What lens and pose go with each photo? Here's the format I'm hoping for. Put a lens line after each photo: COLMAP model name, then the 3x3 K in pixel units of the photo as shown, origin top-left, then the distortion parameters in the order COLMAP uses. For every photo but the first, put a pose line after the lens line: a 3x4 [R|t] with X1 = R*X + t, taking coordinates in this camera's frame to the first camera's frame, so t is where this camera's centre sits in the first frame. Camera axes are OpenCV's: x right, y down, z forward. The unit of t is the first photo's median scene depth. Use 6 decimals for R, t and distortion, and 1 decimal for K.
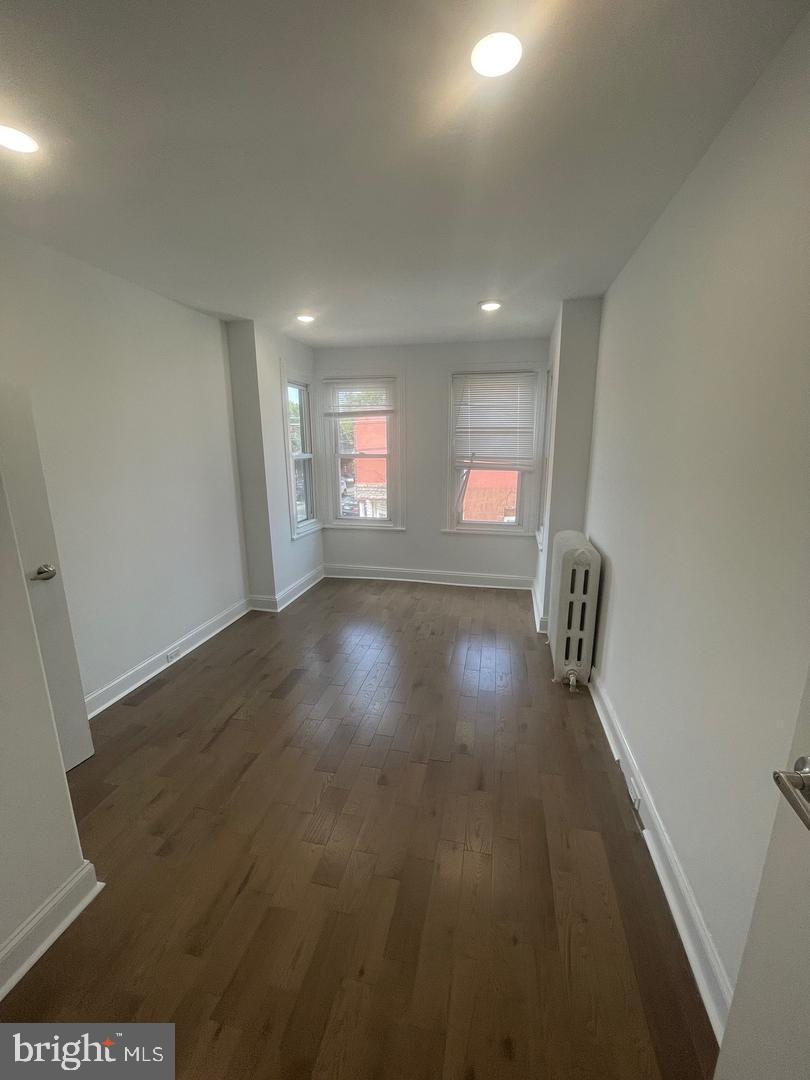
lens RADIAL K [[436.2, 0, 407.0], [0, 436.2, 541.2], [0, 0, 1]] dist [0.000276, -0.000139]
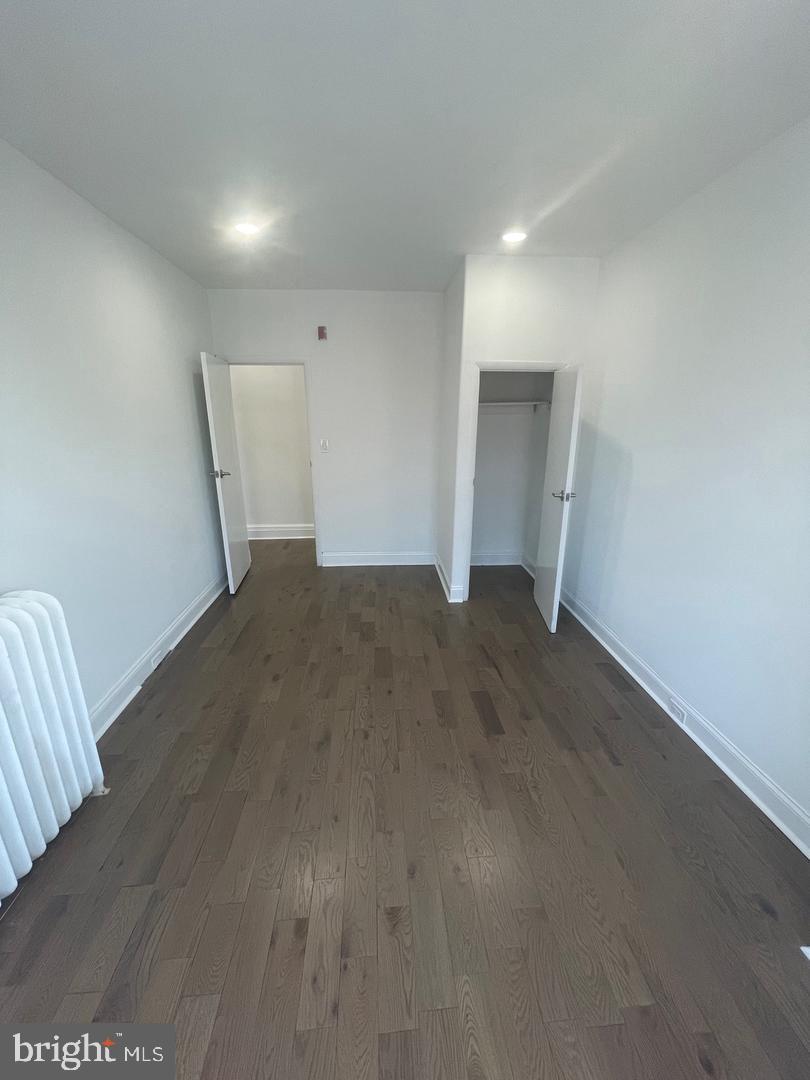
lens RADIAL K [[437.3, 0, 407.2], [0, 437.3, 540.3], [0, 0, 1]] dist [0.000454, 0.000256]
pose [[-0.961407, 0.084187, -0.261935, 0.033733], [-0.056451, 0.871421, 0.487277, -0.215892], [0.269278, 0.483258, -0.833037, 0.960034]]
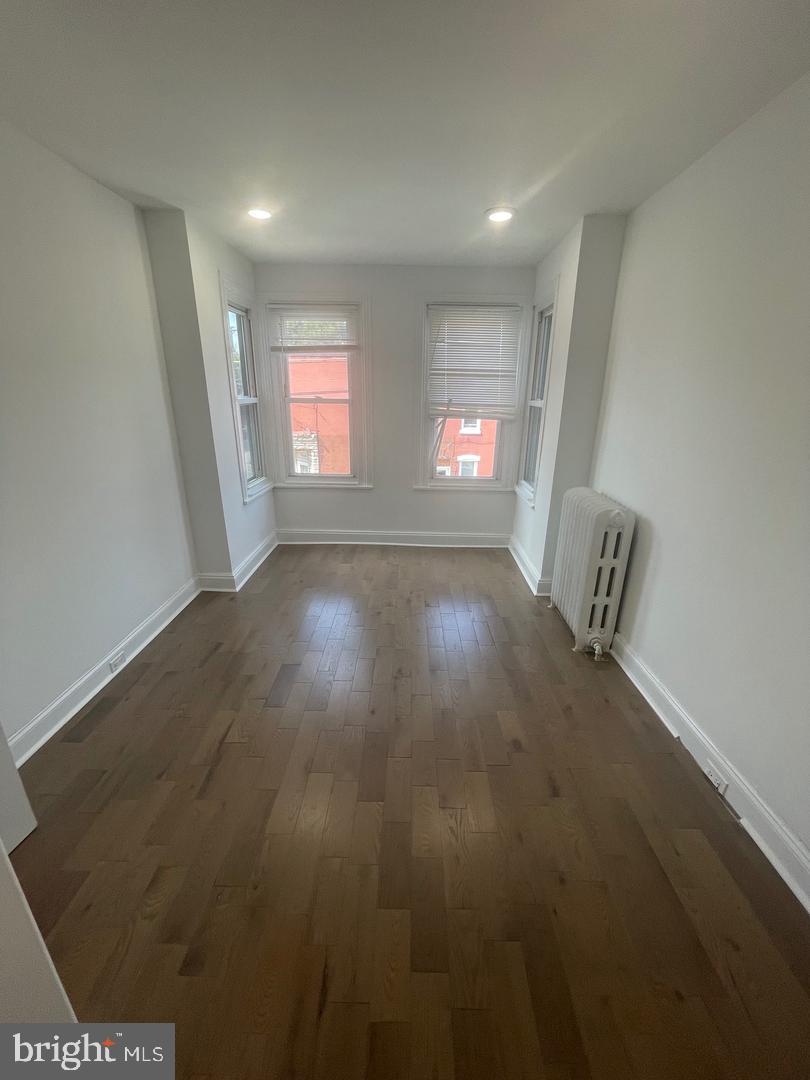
lens RADIAL K [[437.3, 0, 407.2], [0, 437.3, 540.3], [0, 0, 1]] dist [0.000454, 0.000256]
pose [[0.980632, -0.049070, 0.189613, -0.120401], [0.027673, 0.993108, 0.113891, -0.020608], [-0.193895, -0.106438, 0.975231, 0.118042]]
